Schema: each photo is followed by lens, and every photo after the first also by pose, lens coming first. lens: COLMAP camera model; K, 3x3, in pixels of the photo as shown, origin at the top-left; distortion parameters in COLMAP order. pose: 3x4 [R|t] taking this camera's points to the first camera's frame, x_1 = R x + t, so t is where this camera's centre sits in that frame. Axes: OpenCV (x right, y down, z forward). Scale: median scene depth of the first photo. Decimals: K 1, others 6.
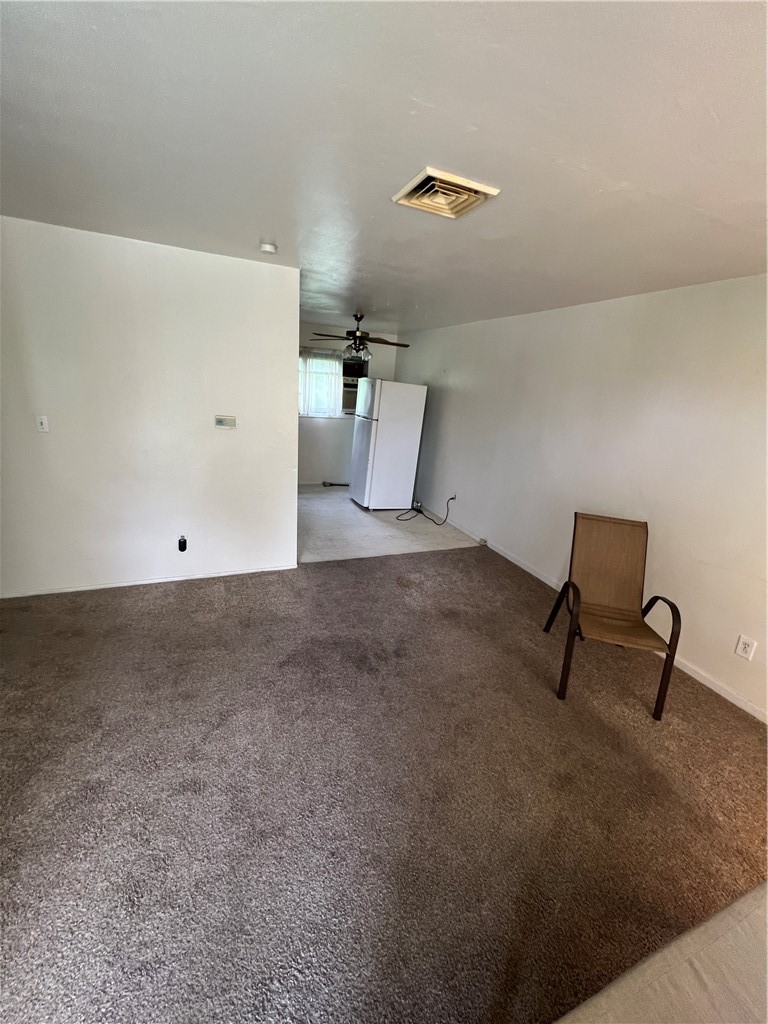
lens RADIAL K [[407.0, 0, 384.0], [0, 407.0, 512.0], [0, 0, 1]] dist [0.002548, 0.000066]
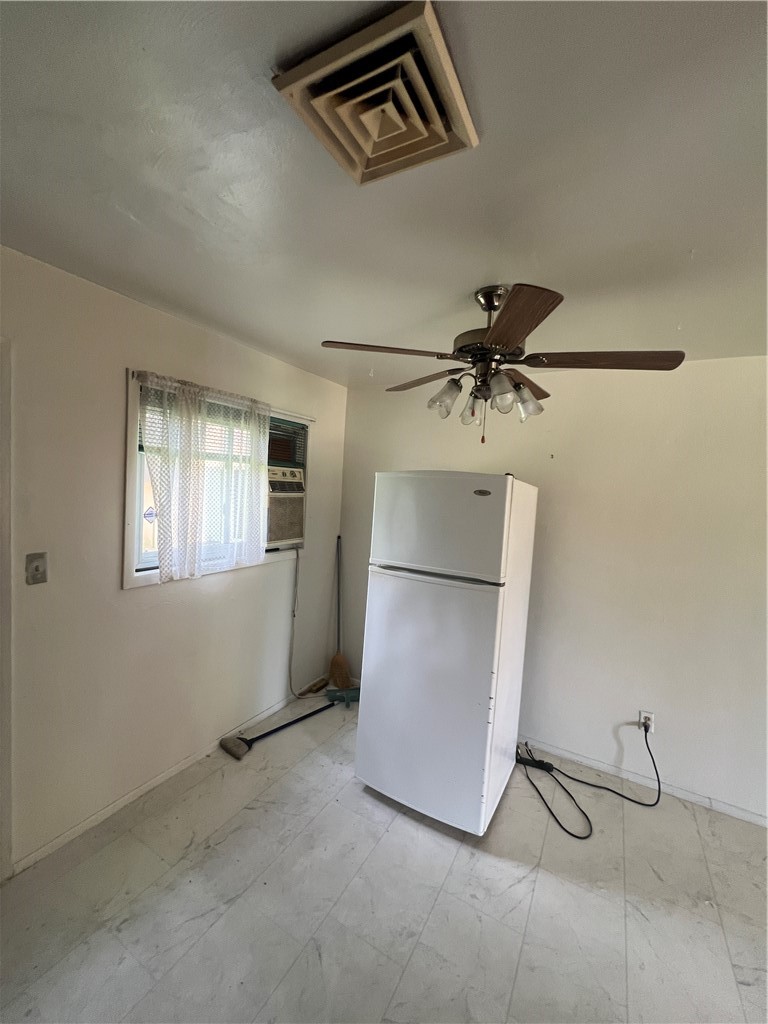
lens RADIAL K [[407.0, 0, 384.0], [0, 407.0, 512.0], [0, 0, 1]] dist [0.002548, 0.000066]
pose [[0.775695, -0.062071, 0.628049, -0.276346], [0.181738, 0.974967, -0.128105, -0.220572], [-0.604375, 0.213510, 0.767557, 0.646256]]
